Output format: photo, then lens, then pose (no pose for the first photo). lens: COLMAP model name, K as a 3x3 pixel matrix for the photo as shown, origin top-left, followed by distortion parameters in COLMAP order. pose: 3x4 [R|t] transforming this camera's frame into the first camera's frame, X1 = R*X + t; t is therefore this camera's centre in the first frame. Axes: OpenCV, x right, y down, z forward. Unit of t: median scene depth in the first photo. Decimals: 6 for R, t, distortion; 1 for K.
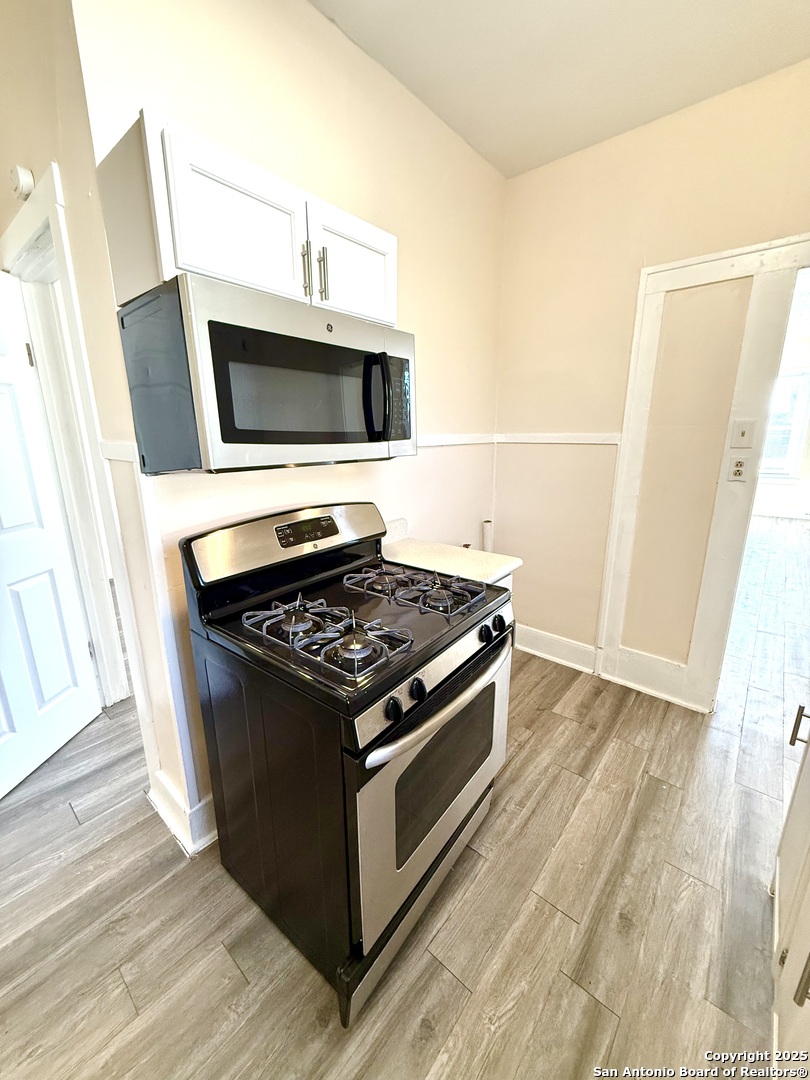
lens RADIAL K [[430.3, 0, 404.3], [0, 430.3, 536.6], [0, 0, 1]] dist [-0.001348, 0.000506]
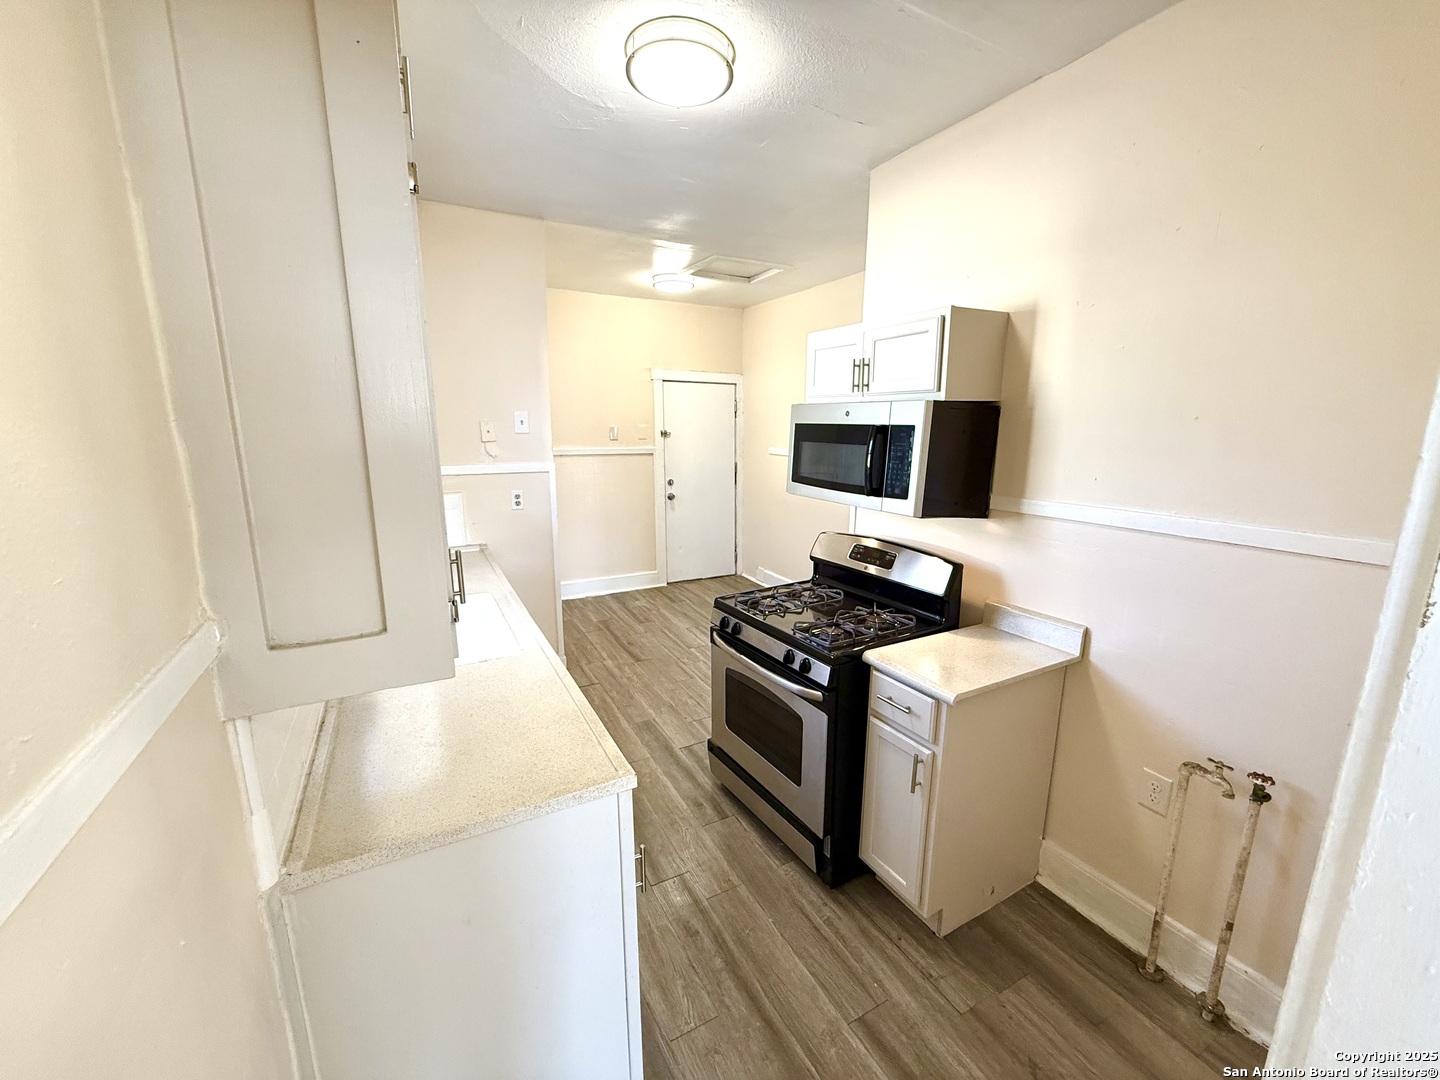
lens RADIAL K [[573.7, 0, 718.7], [0, 573.7, 541.6], [0, 0, 1]] dist [-0.001348, 0.000506]
pose [[-0.360626, 0.190427, -0.913064, 1.485859], [-0.231157, 0.930149, 0.285289, -0.432841], [0.903612, 0.313943, -0.291418, 1.059479]]
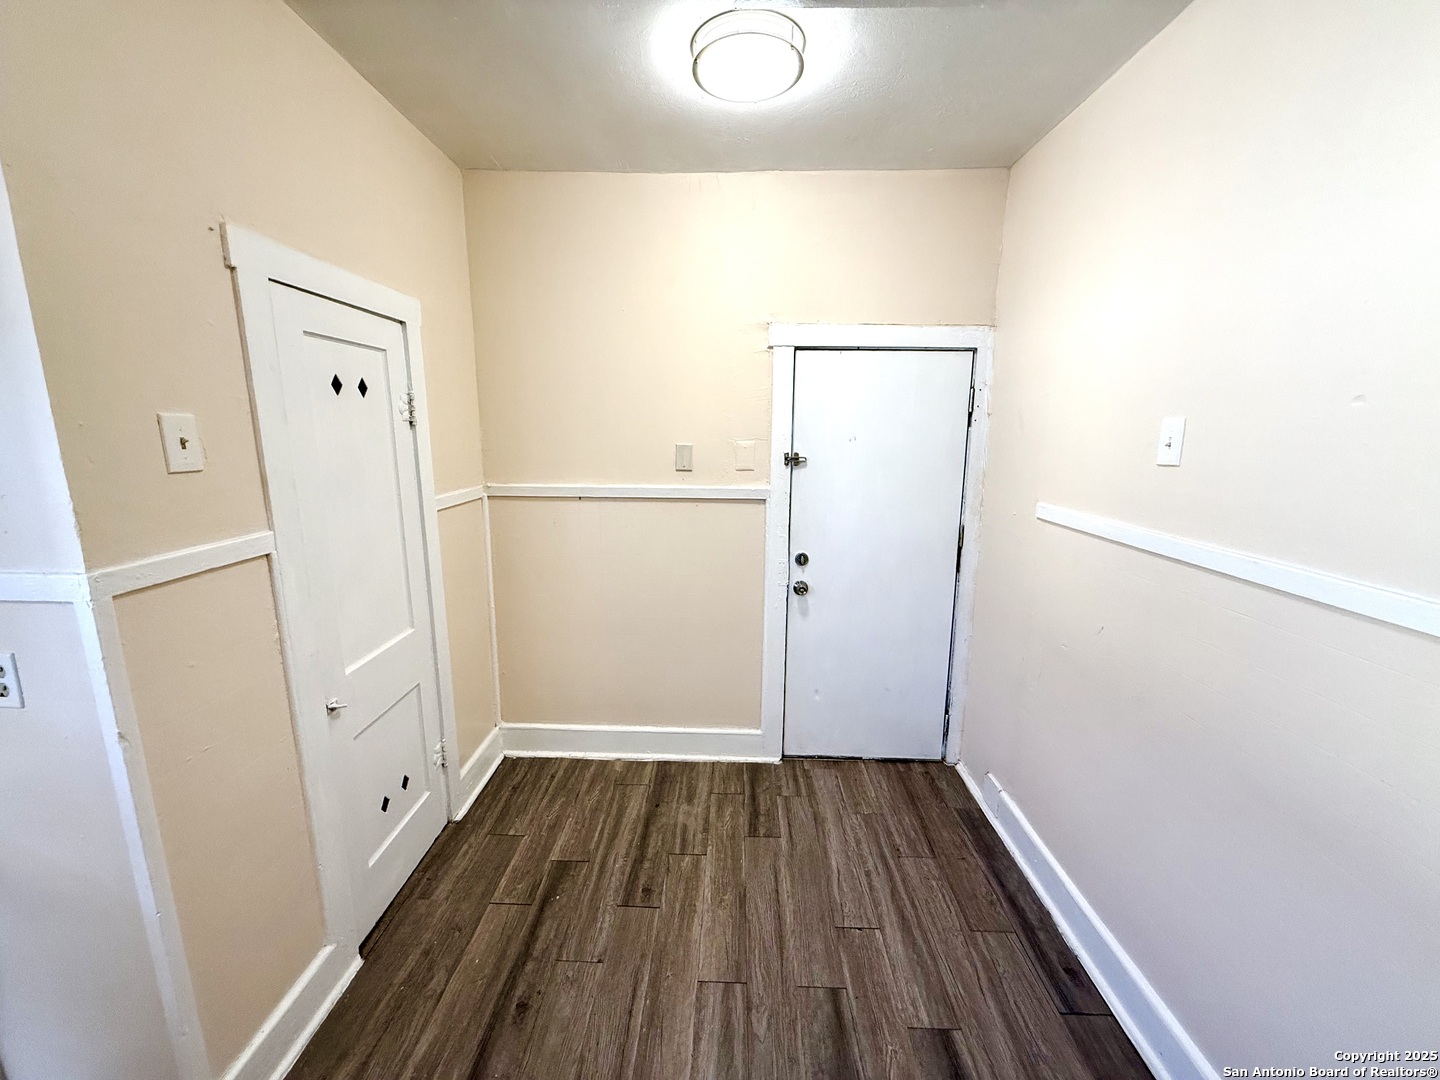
lens RADIAL K [[573.7, 0, 718.3], [0, 573.7, 539.6], [0, 0, 1]] dist [-0.001348, 0.000506]
pose [[-0.779078, 0.116134, -0.616077, -0.722341], [-0.156480, 0.915568, 0.370471, -0.333060], [0.607085, 0.385029, -0.695126, 0.610223]]
